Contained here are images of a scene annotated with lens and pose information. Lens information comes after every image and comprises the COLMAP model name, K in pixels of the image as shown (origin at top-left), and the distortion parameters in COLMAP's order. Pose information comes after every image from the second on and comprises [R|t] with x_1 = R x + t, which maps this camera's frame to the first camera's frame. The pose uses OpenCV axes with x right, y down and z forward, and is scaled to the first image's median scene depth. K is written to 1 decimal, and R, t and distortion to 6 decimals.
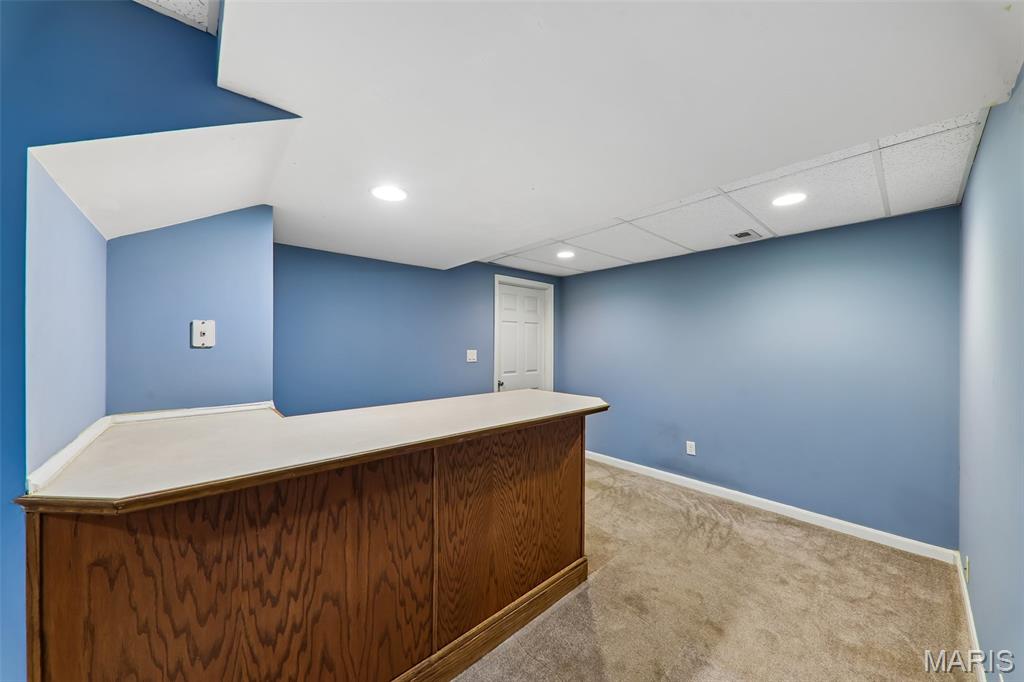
lens RADIAL K [[356.2, 0, 510.9], [0, 356.2, 345.3], [0, 0, 1]] dist [0.012254, -0.003346]
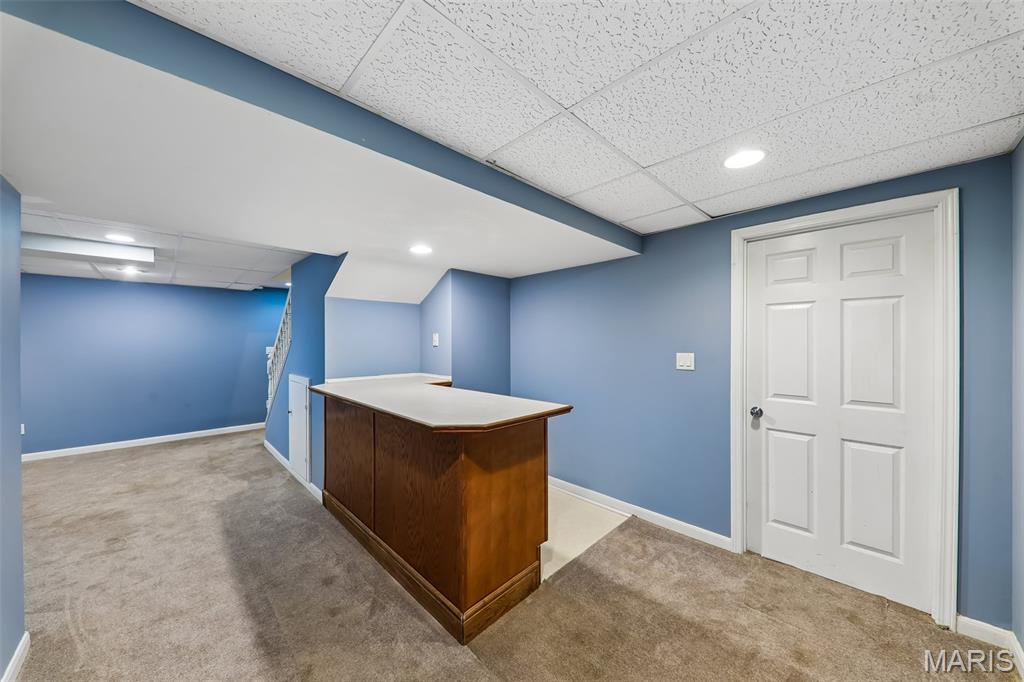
lens RADIAL K [[356.2, 0, 510.9], [0, 356.2, 343.0], [0, 0, 1]] dist [0.012254, -0.003346]
pose [[0.051707, -0.001416, -0.998661, 0.584154], [0.001574, 0.999998, -0.001337, -0.006067], [0.998661, -0.001503, 0.051709, 0.620583]]
